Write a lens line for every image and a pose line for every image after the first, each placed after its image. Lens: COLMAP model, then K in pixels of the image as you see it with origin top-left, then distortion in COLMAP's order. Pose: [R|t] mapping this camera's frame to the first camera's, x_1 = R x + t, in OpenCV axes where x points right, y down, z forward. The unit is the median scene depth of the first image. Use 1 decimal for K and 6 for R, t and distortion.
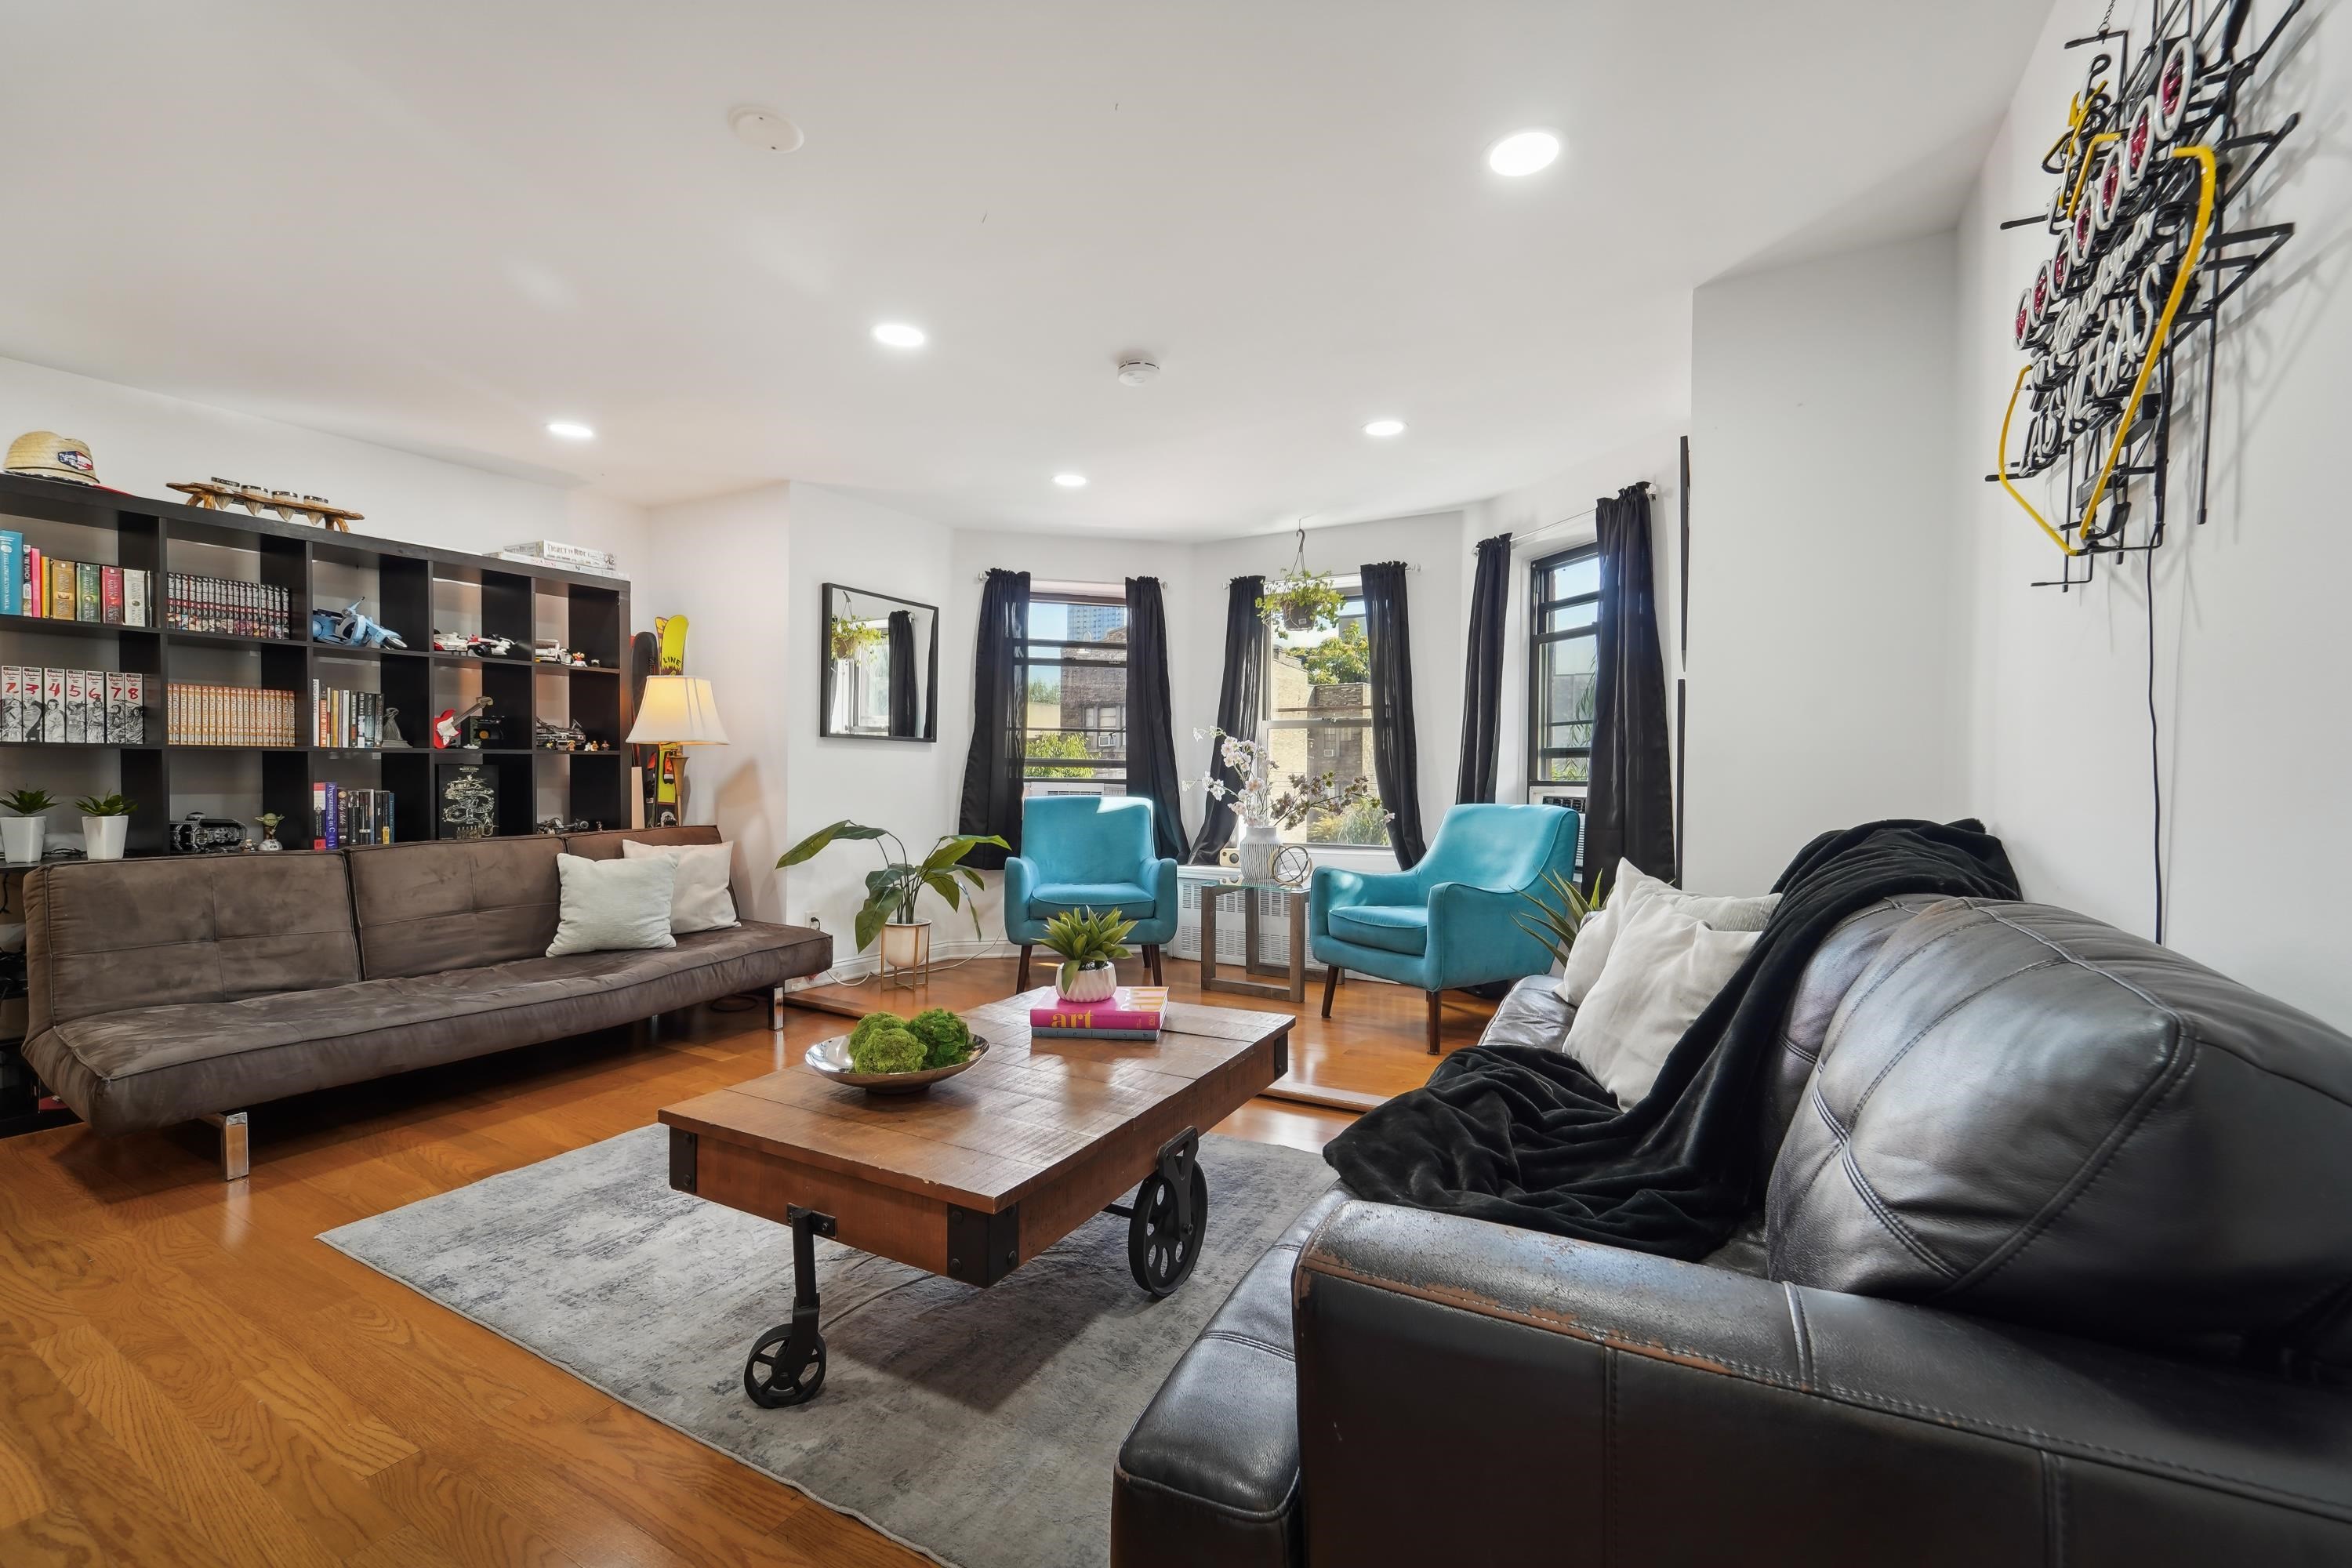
lens RADIAL K [[965.4, 0, 1177.2], [0, 965.4, 790.2], [0, 0, 1]] dist [0.003829, -0.003745]
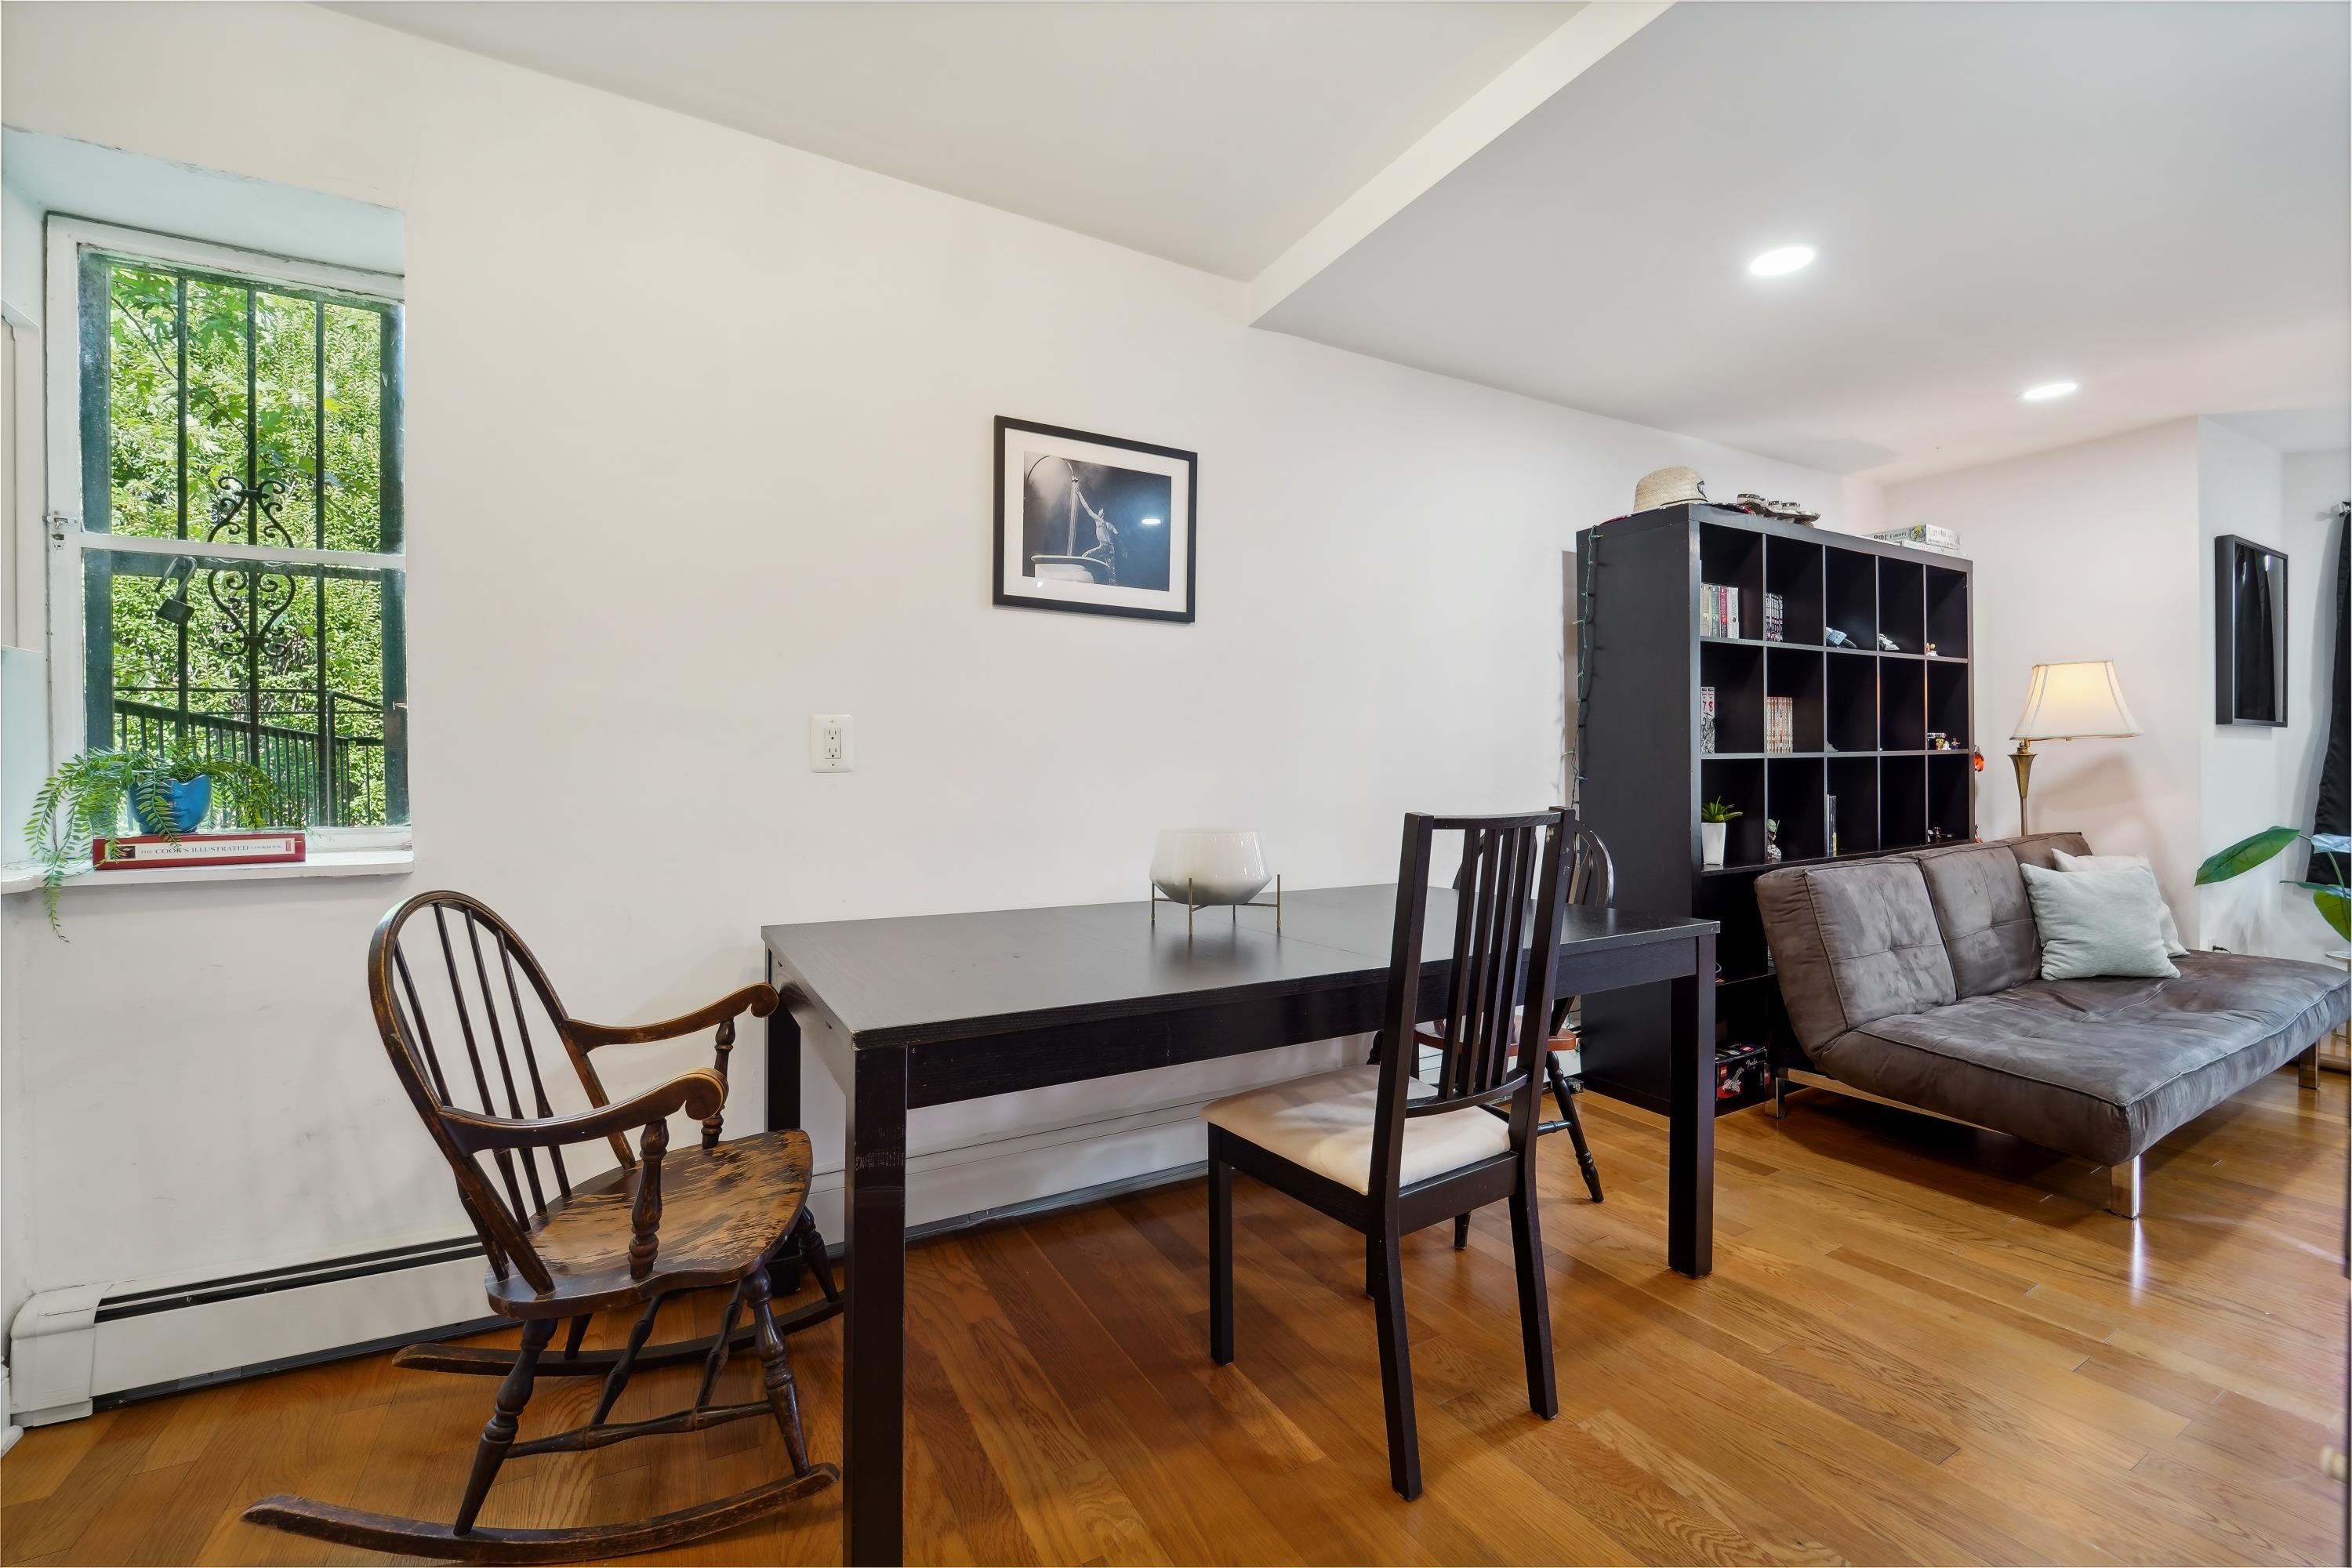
lens RADIAL K [[966.7, 0, 1180.9], [0, 966.7, 782.5], [0, 0, 1]] dist [-0.019341, 0.000011]
pose [[0.850998, -0.016885, -0.524897, -0.886978], [0.012723, 0.999853, -0.011535, -0.009698], [0.525014, 0.003138, 0.851088, -0.172098]]
